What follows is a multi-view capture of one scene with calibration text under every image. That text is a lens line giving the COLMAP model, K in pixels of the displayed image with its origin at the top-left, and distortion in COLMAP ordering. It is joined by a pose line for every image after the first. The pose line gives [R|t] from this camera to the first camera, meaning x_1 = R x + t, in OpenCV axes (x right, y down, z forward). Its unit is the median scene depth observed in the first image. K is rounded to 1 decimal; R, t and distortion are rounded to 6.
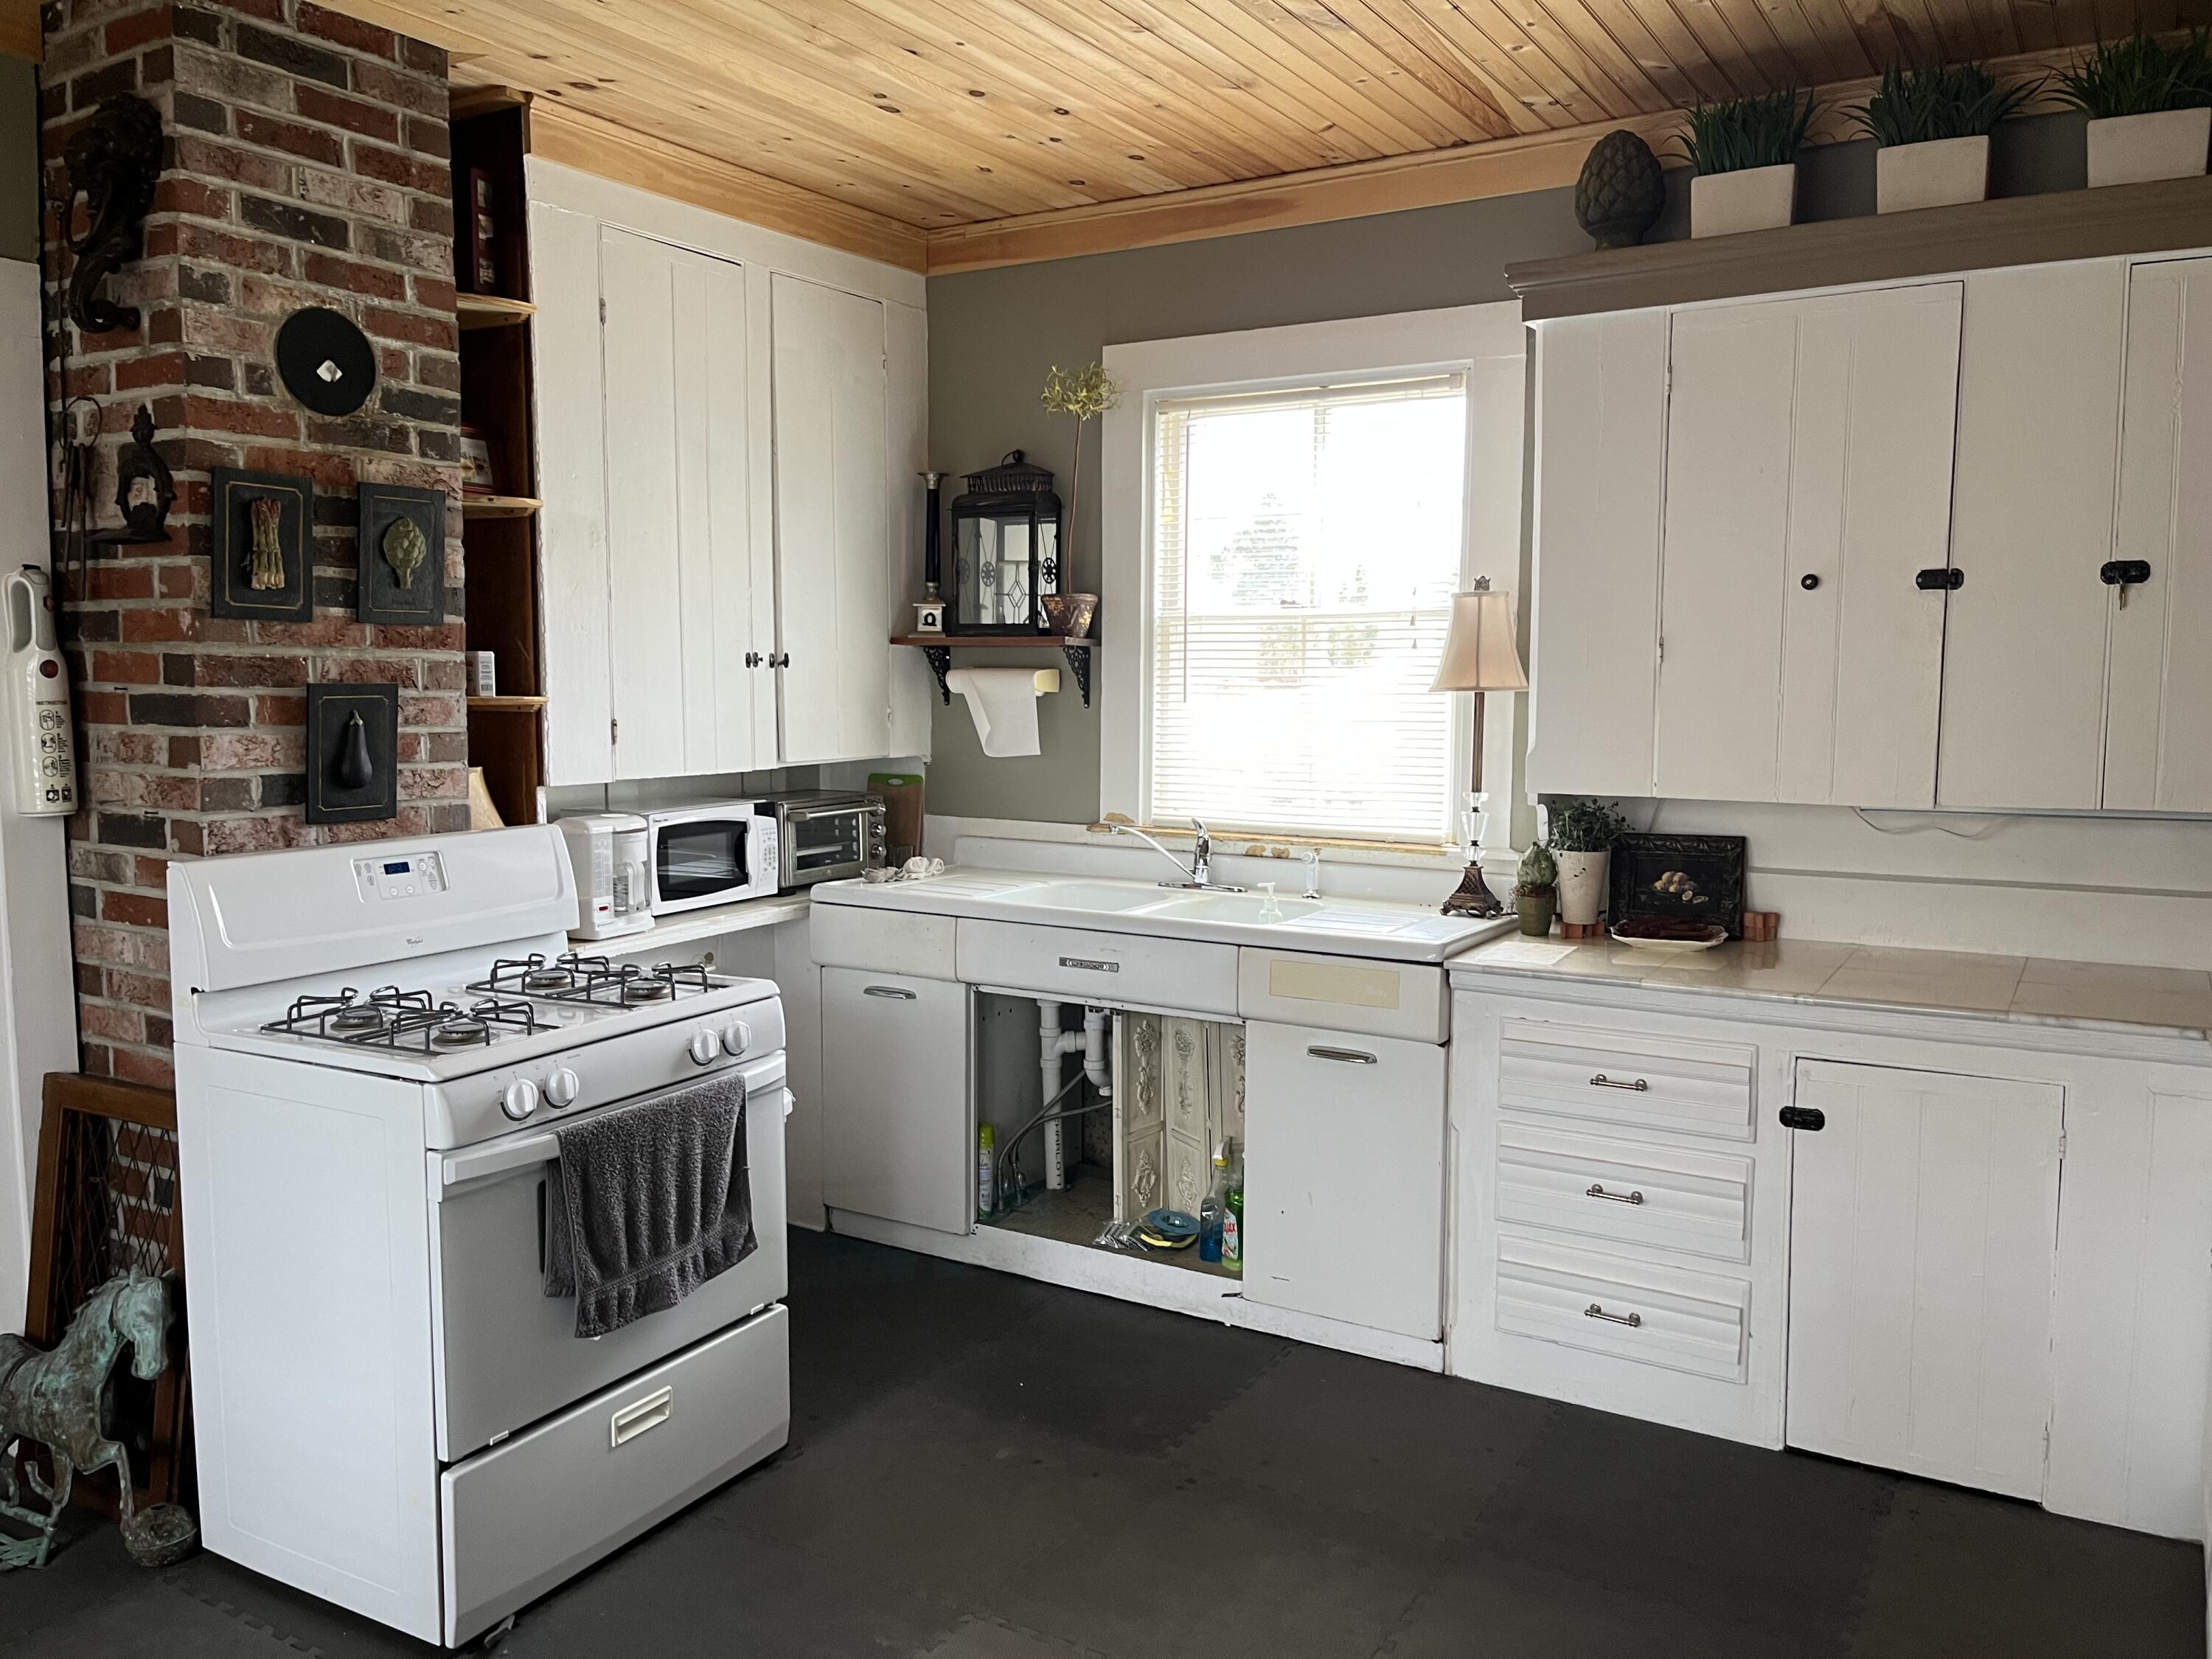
lens RADIAL K [[1699.2, 0, 1111.5], [0, 1699.2, 828.0], [0, 0, 1]] dist [-0.000211, -0.004458]
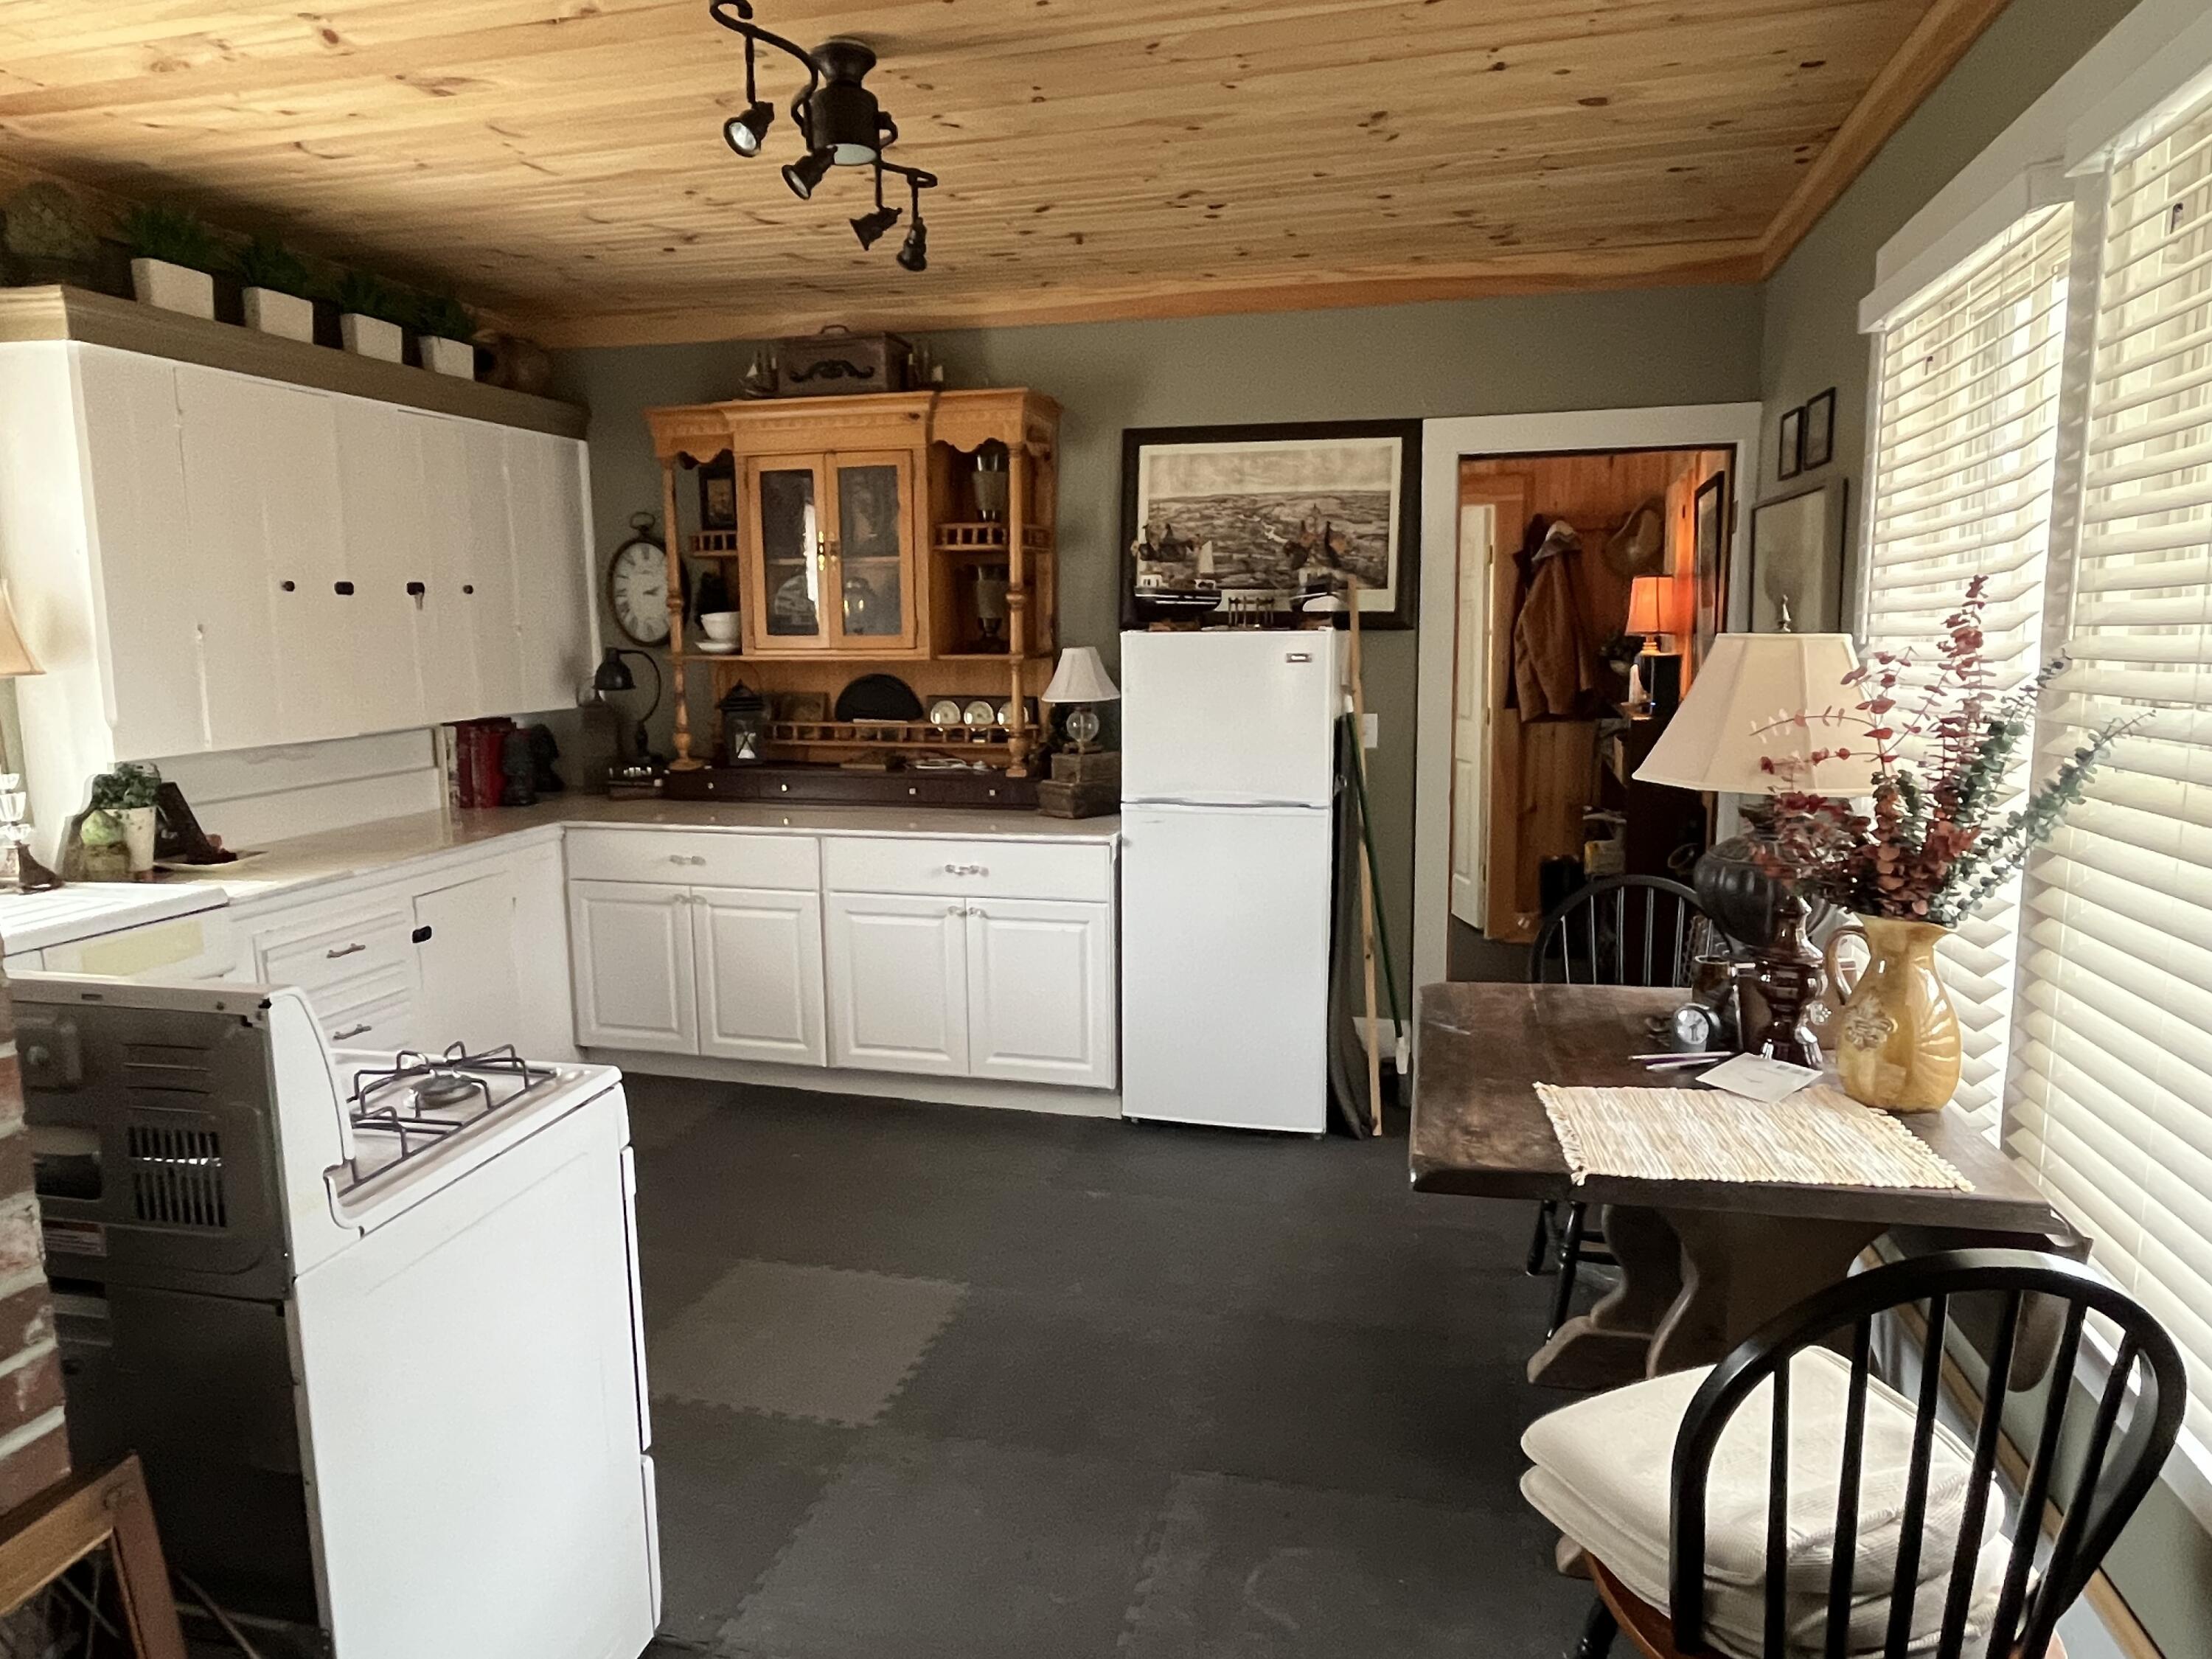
lens RADIAL K [[1368.8, 0, 1112.1], [0, 1368.8, 825.2], [0, 0, 1]] dist [0.009013, -0.000830]
pose [[-0.290159, -0.140310, 0.946637, -0.892235], [0.101865, 0.979045, 0.176337, -0.080165], [-0.951541, 0.147595, -0.269786, 0.666098]]
